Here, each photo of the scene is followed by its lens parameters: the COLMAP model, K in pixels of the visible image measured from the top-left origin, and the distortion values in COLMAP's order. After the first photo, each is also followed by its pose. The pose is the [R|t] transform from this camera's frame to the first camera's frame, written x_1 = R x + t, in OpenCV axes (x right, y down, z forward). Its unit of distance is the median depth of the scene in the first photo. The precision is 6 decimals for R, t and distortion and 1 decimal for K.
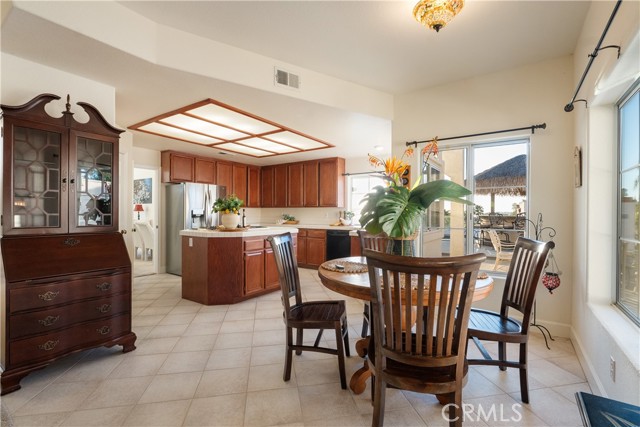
lens RADIAL K [[289.9, 0, 321.7], [0, 289.9, 216.0], [0, 0, 1]] dist [-0.011123, 0.000396]
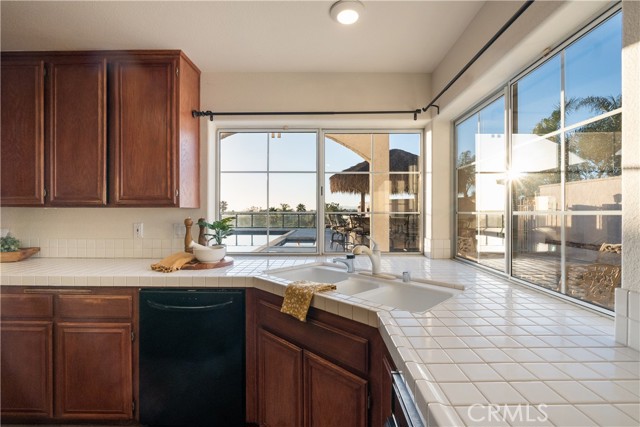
lens RADIAL K [[289.9, 0, 322.6], [0, 289.9, 213.5], [0, 0, 1]] dist [-0.011123, 0.000396]
pose [[0.830274, -0.005866, 0.557324, 0.008072], [0.005864, 0.999981, 0.001788, -0.024773], [-0.557324, 0.001783, 0.830293, 0.682339]]
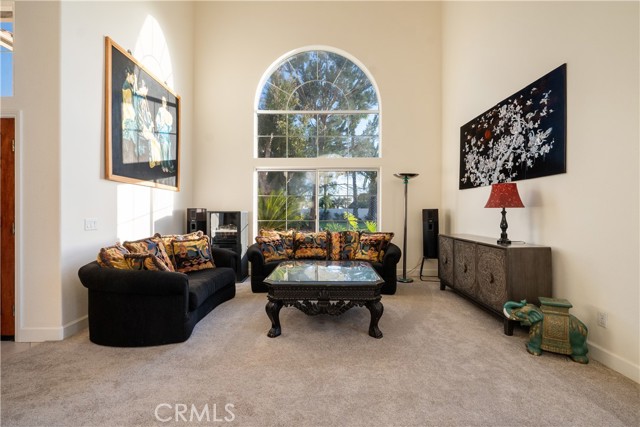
lens RADIAL K [[289.9, 0, 319.7], [0, 289.9, 211.8], [0, 0, 1]] dist [-0.011123, 0.000396]
pose [[0.555481, -0.001018, -0.831529, -0.998124], [-0.003711, 0.999986, -0.003703, -0.022417], [0.831521, 0.005143, 0.555470, 1.393248]]
